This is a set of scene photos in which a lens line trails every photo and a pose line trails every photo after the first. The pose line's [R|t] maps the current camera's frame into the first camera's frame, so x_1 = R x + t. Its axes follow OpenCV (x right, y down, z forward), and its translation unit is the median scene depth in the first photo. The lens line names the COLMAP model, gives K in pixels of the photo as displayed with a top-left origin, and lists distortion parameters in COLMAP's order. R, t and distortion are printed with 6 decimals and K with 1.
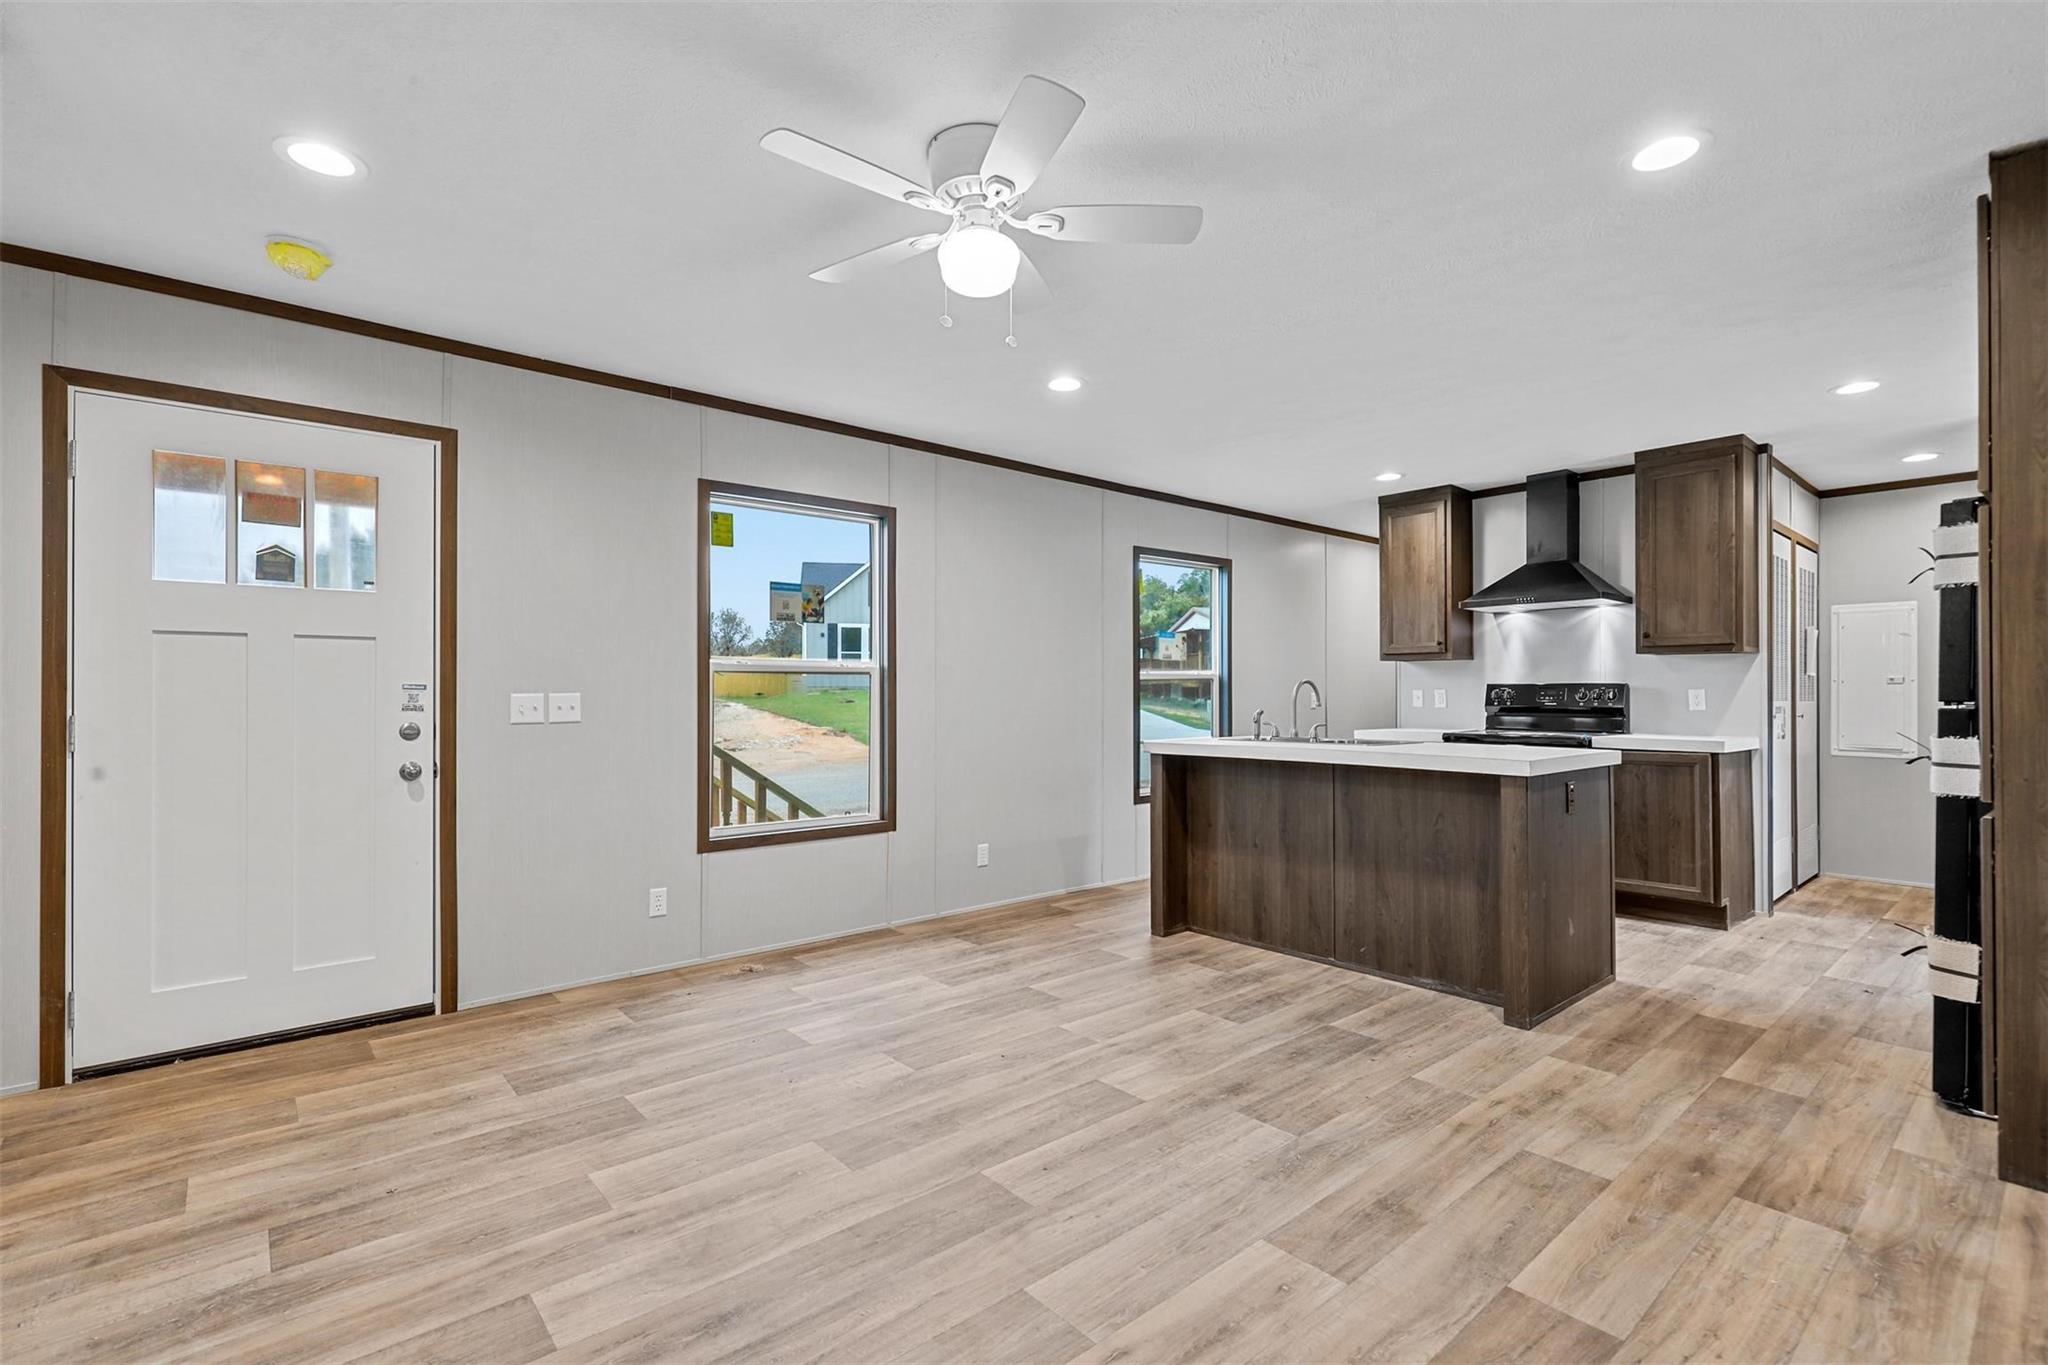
lens RADIAL K [[930.1, 0, 1021.1], [0, 930.1, 688.6], [0, 0, 1]] dist [0.004254, -0.000224]
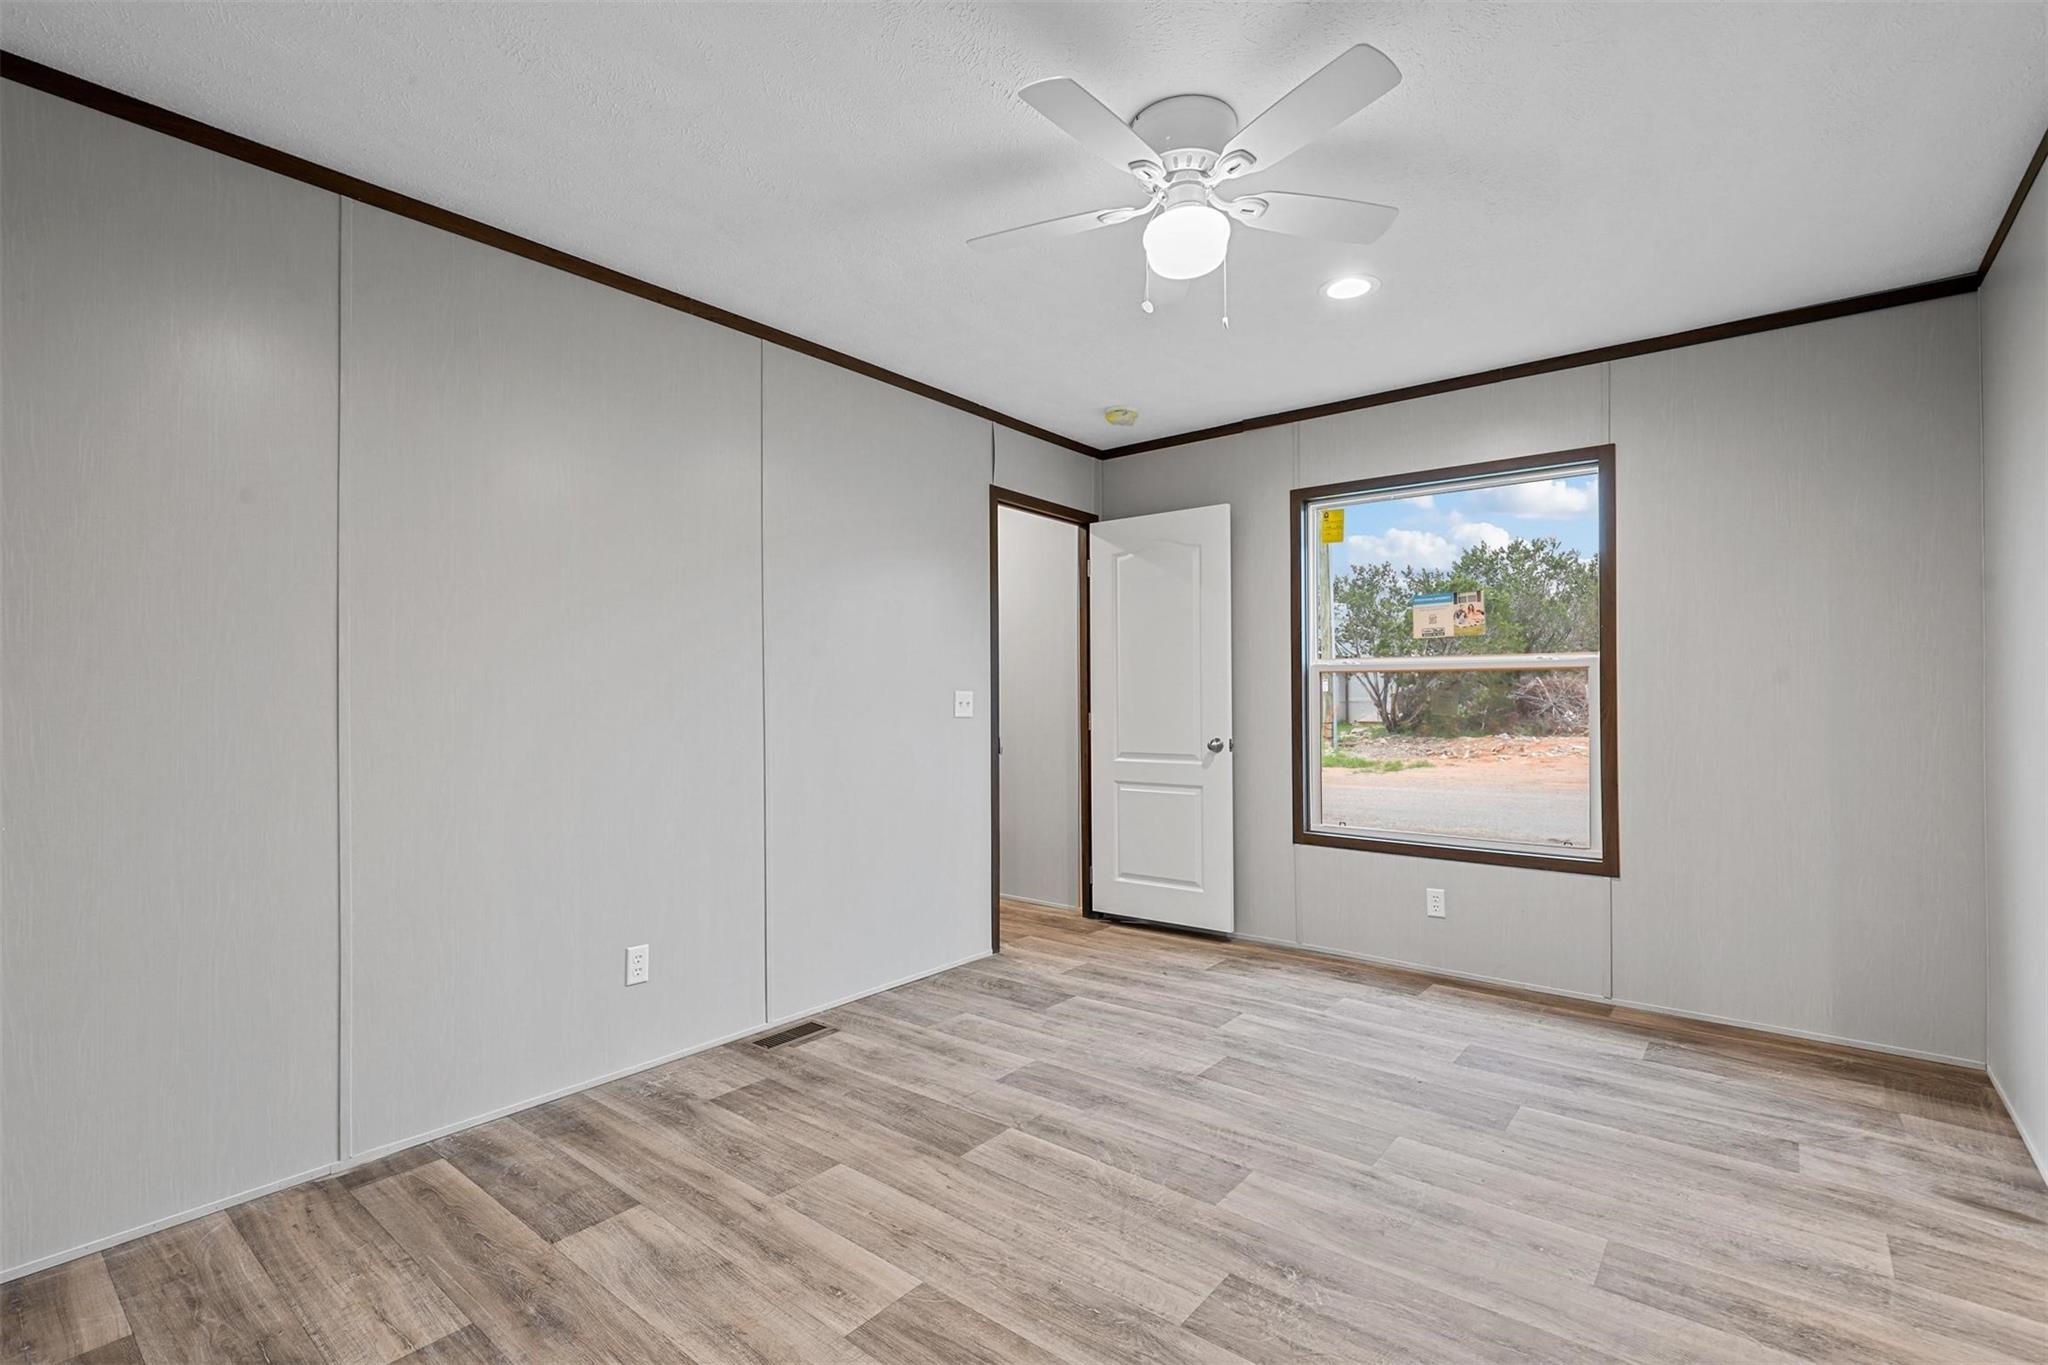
lens RADIAL K [[930.1, 0, 1033.8], [0, 930.1, 700.8], [0, 0, 1]] dist [0.004254, -0.000224]
pose [[0.185906, 0.001971, -0.982566, 0.872923], [0.009701, 0.999946, 0.003841, 0.007982], [0.982520, -0.010246, 0.185876, 0.693939]]
